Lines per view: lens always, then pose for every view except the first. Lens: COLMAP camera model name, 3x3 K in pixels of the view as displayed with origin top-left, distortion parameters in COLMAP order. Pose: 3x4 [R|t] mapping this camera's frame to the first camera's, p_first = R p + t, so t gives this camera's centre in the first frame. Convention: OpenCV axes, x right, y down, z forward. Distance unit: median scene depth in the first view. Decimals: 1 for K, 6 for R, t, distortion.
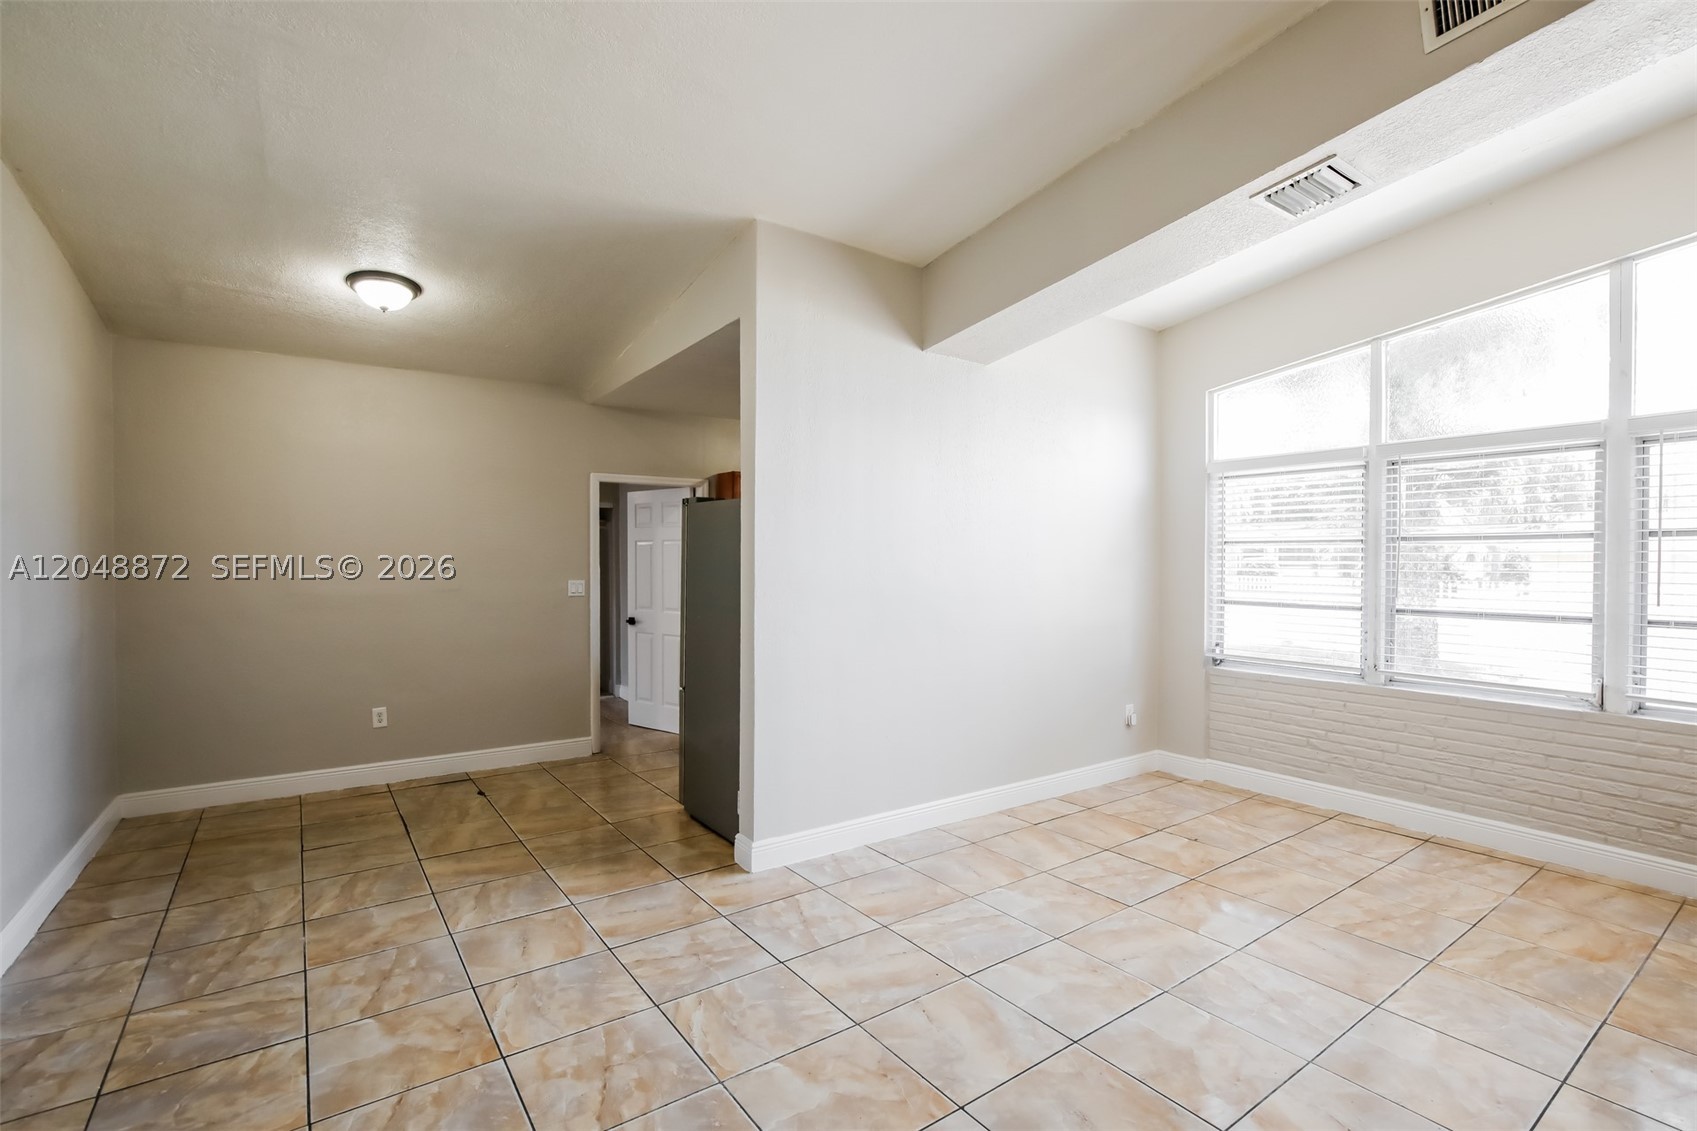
lens RADIAL K [[784.6, 0, 862.4], [0, 784.6, 573.9], [0, 0, 1]] dist [-0.014193, 0.000682]
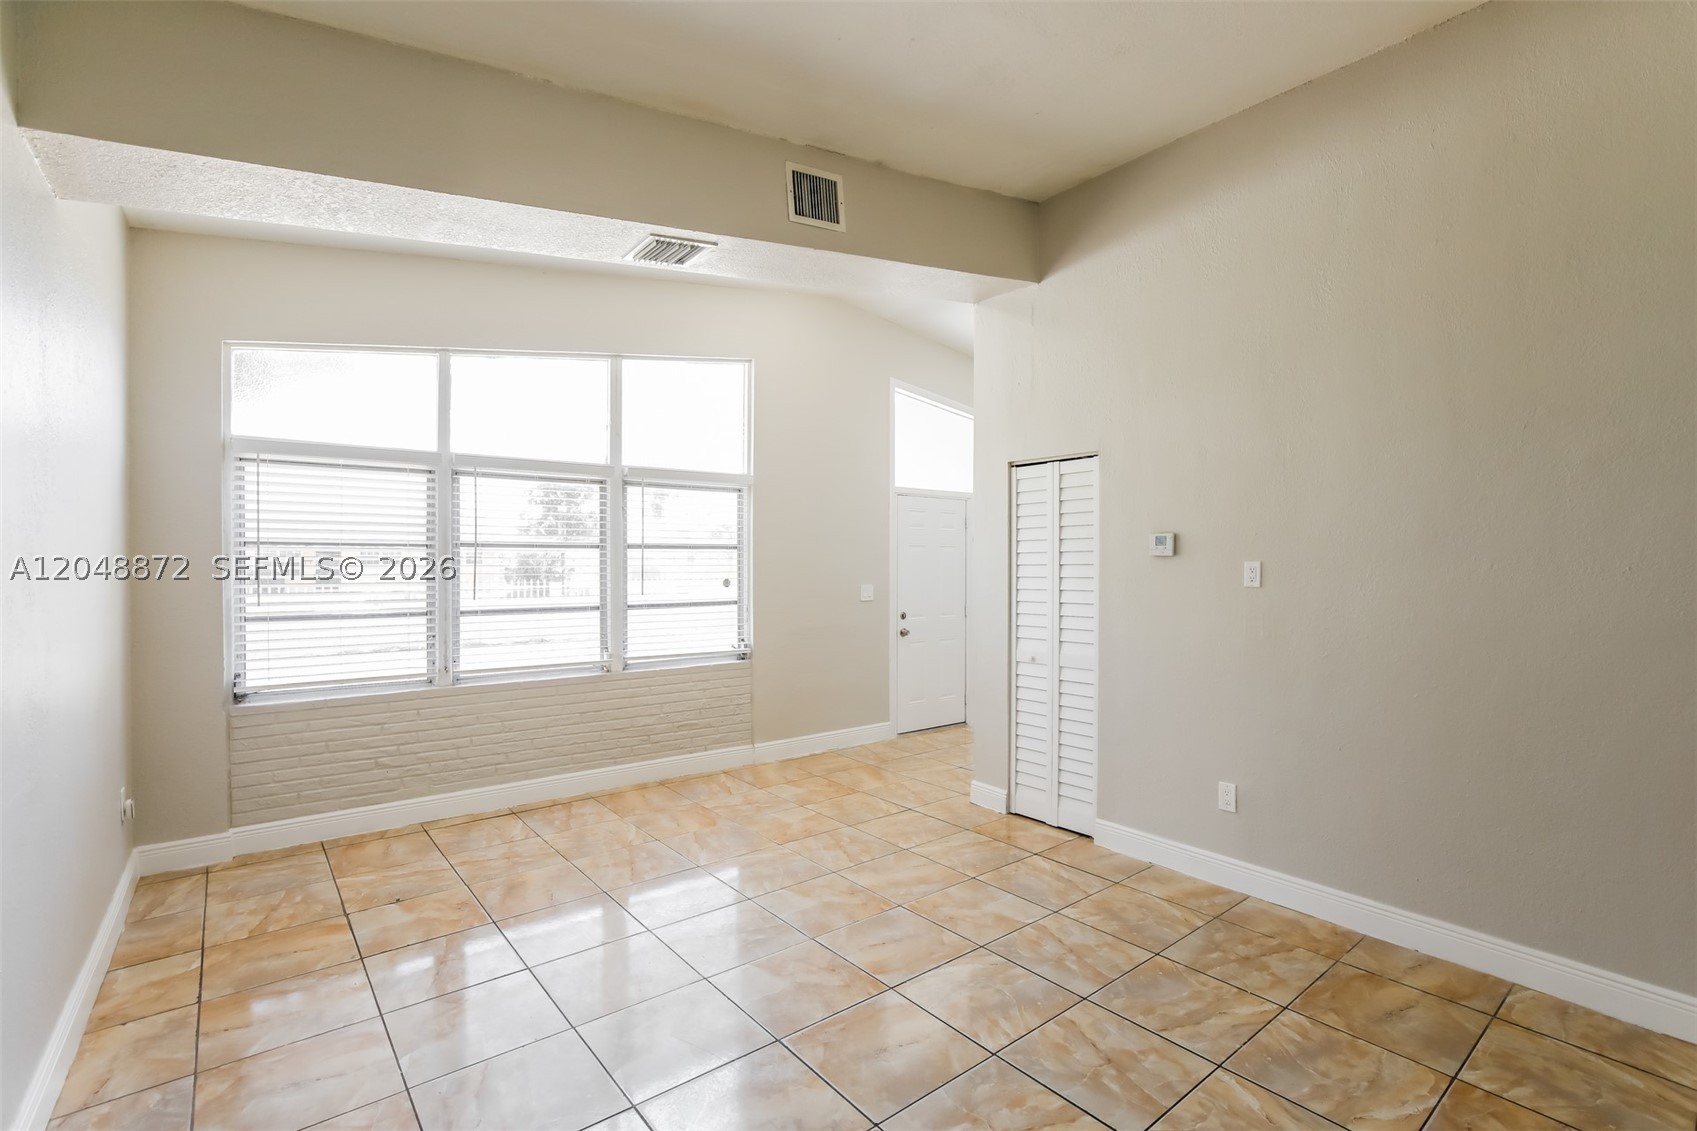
lens RADIAL K [[784.6, 0, 854.3], [0, 784.6, 570.4], [0, 0, 1]] dist [-0.014193, 0.000682]
pose [[-0.052025, -0.009409, 0.998601, -0.462766], [0.018778, 0.999770, 0.010398, -0.012744], [-0.998469, 0.019292, -0.051836, 0.598501]]
